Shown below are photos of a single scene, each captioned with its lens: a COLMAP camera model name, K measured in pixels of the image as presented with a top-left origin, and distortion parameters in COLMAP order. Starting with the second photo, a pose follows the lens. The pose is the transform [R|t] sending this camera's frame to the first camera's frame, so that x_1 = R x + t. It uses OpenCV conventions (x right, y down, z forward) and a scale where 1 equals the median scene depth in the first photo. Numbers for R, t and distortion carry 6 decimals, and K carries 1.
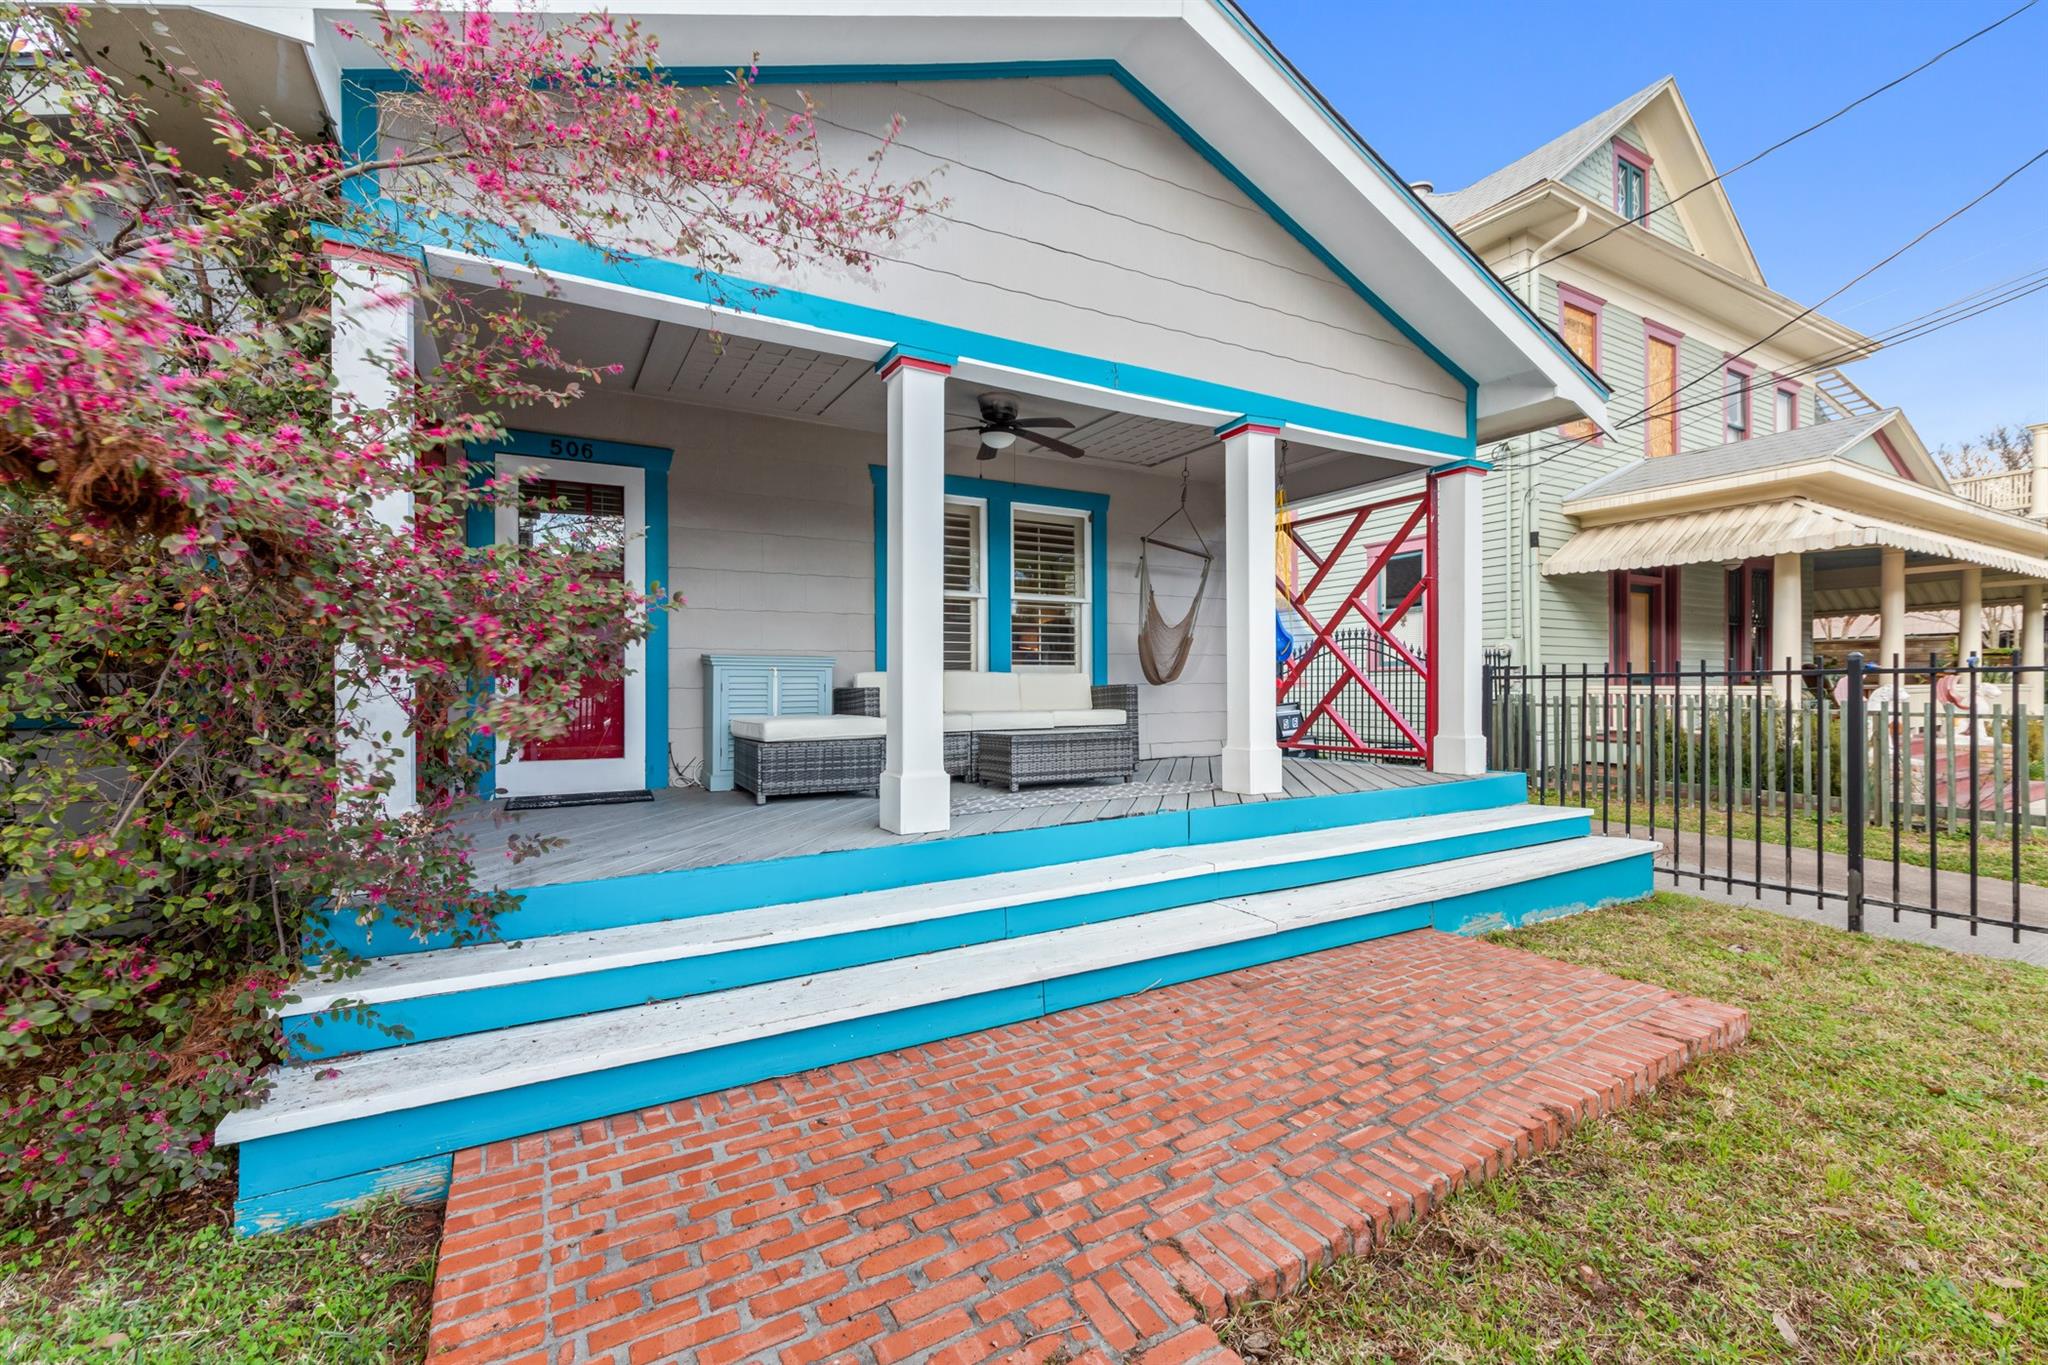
lens RADIAL K [[857.0, 0, 1034.2], [0, 857.0, 667.4], [0, 0, 1]] dist [0.000777, 0.000064]
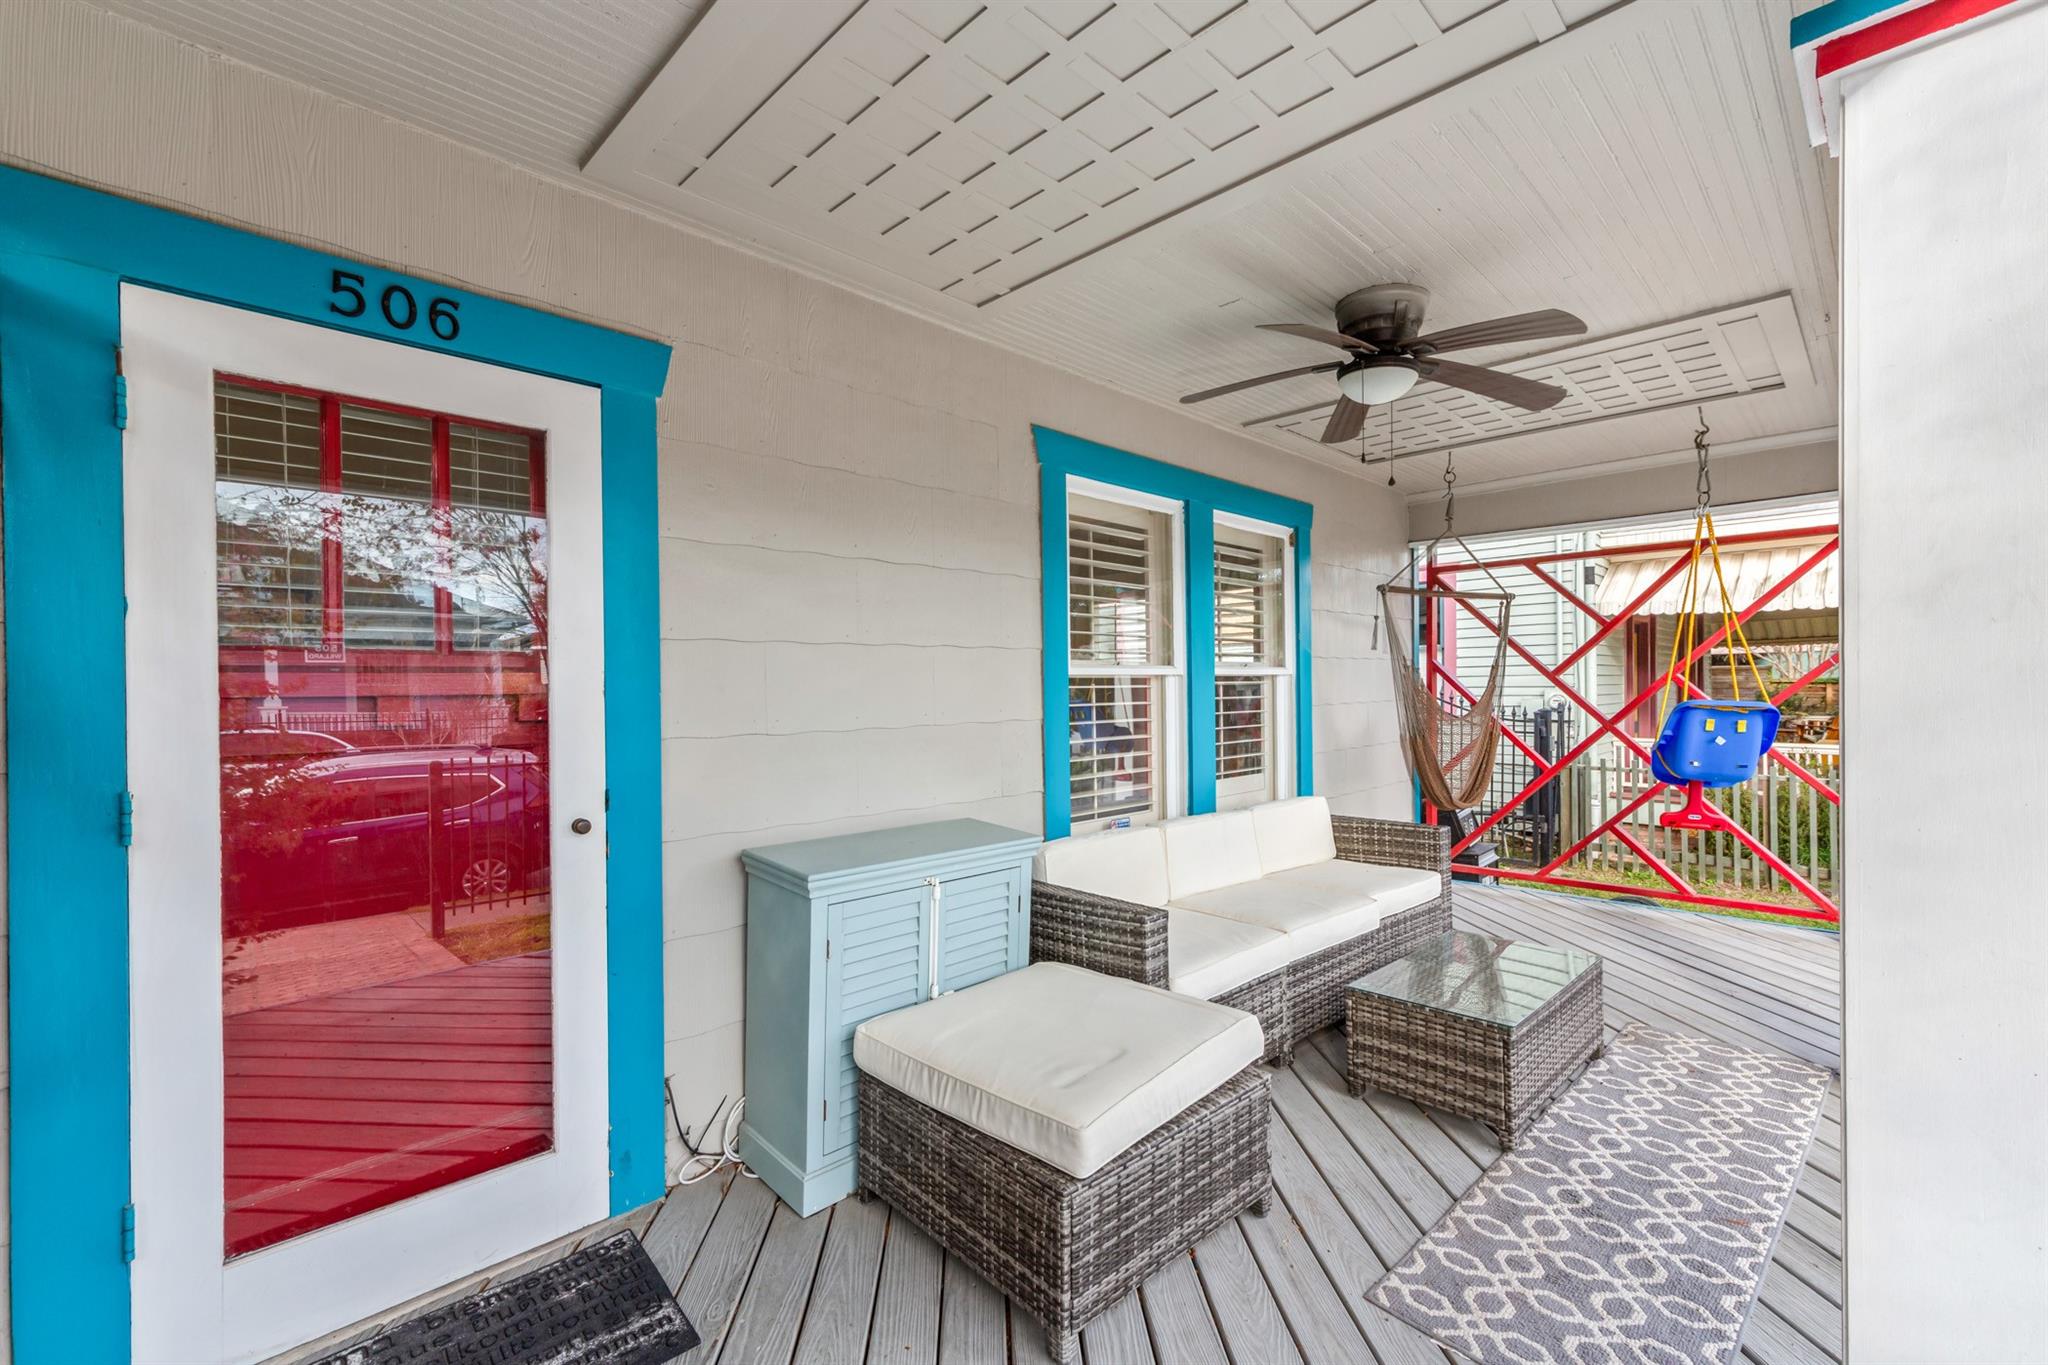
lens RADIAL K [[857.4, 0, 1035.1], [0, 857.4, 683.1], [0, 0, 1]] dist [0.001542, 0.000215]
pose [[0.968538, -0.006412, 0.248783, -0.352520], [0.001565, 0.999805, 0.019677, -0.106220], [-0.248860, -0.018669, 0.968359, 0.562159]]
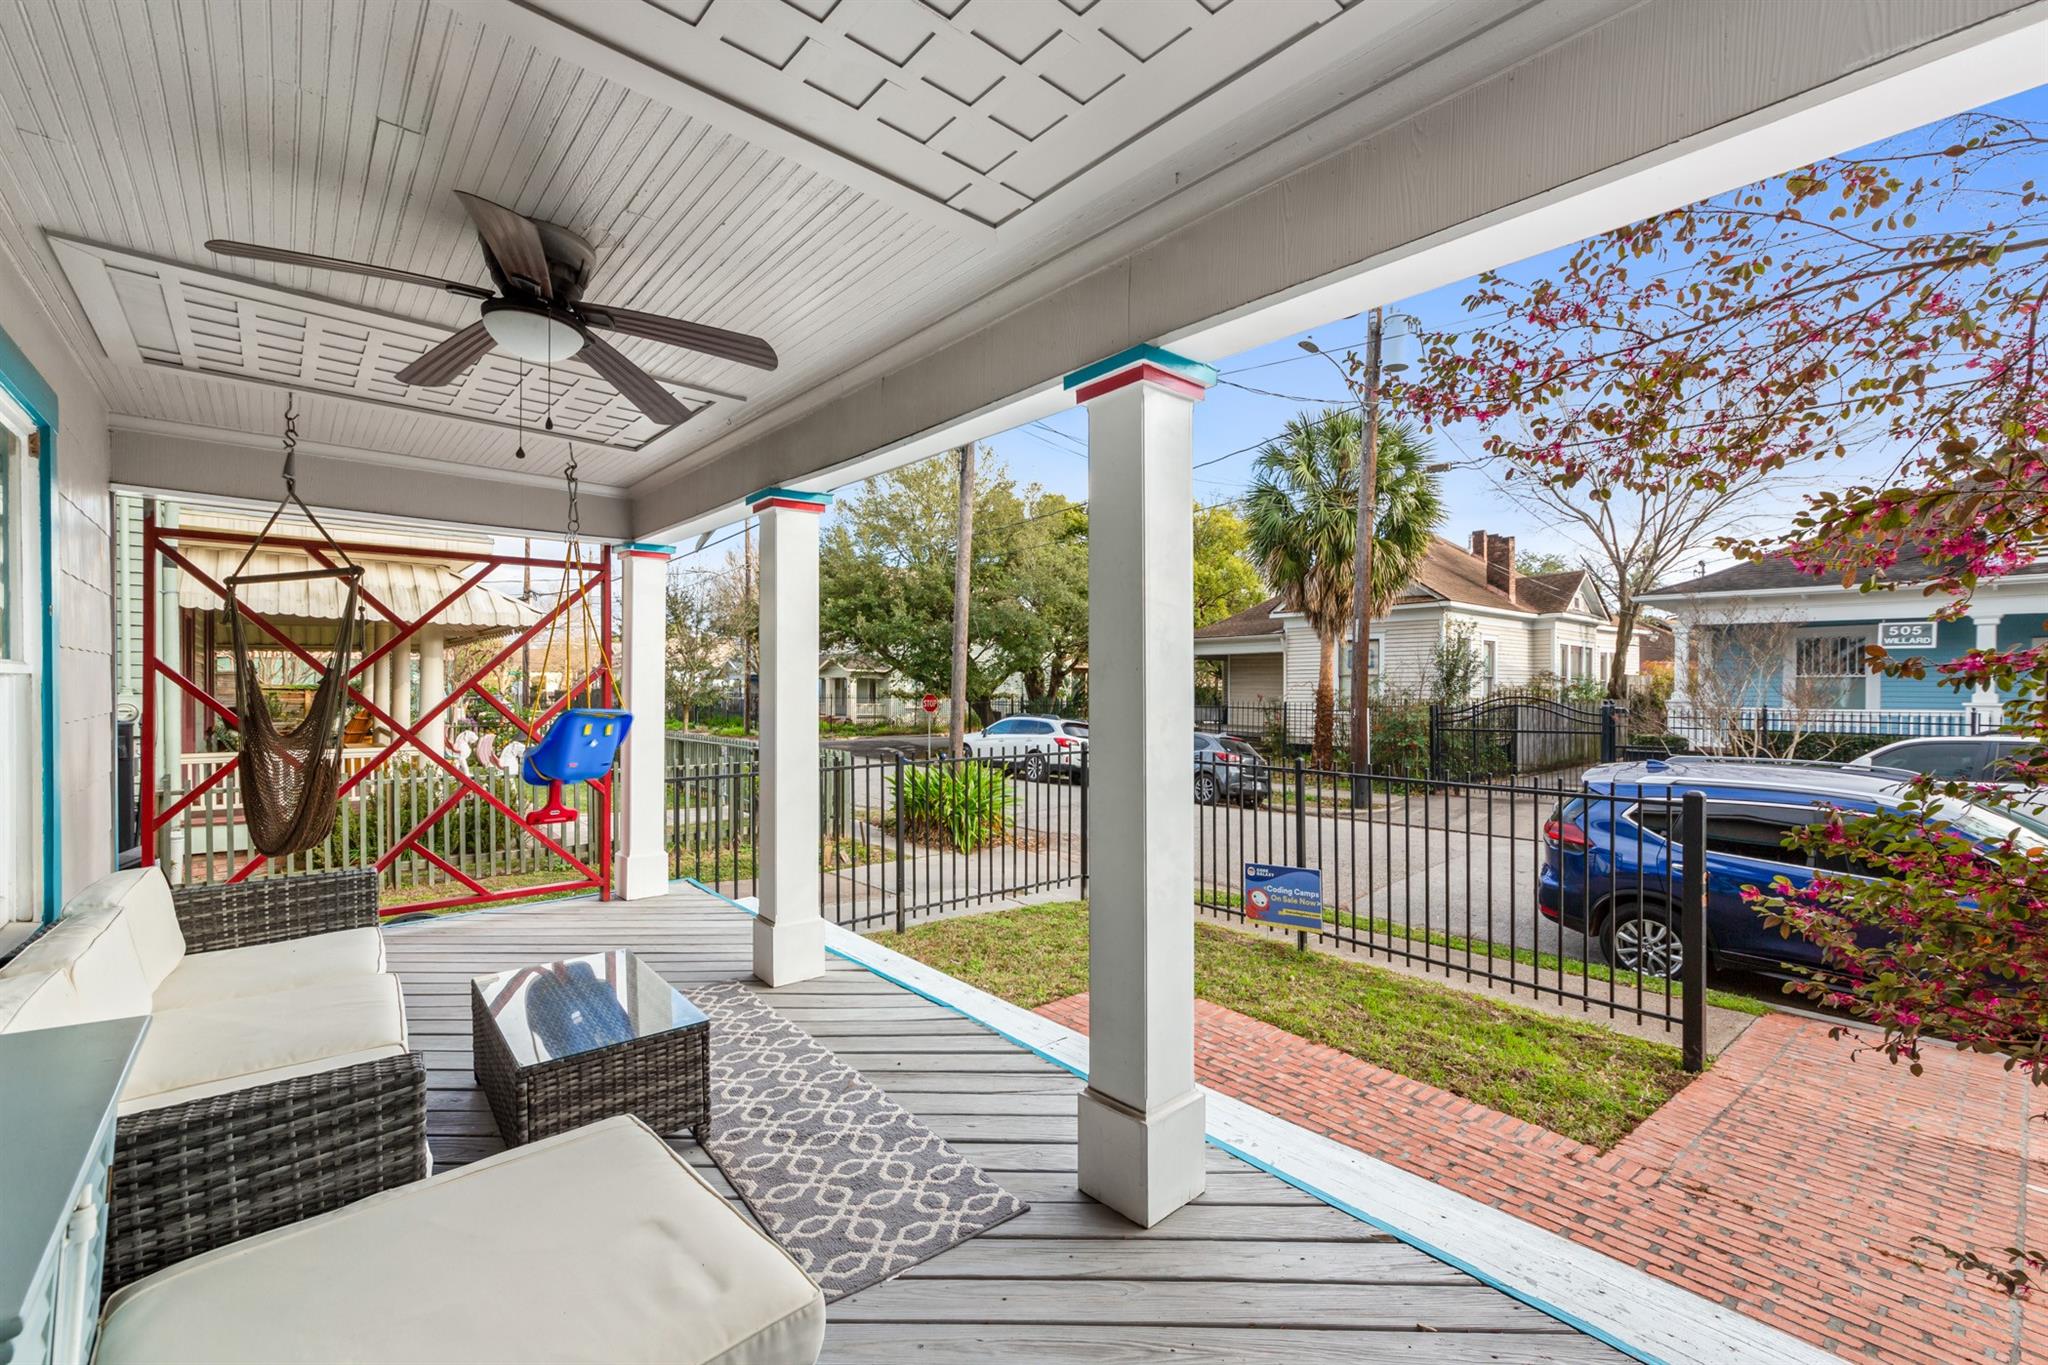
lens RADIAL K [[857.4, 0, 1035.1], [0, 857.4, 683.1], [0, 0, 1]] dist [0.001542, 0.000215]
pose [[-0.178221, 0.007409, 0.983963, -0.489065], [-0.028318, 0.999519, -0.012656, -0.102067], [-0.983583, -0.030120, -0.177925, 0.825506]]
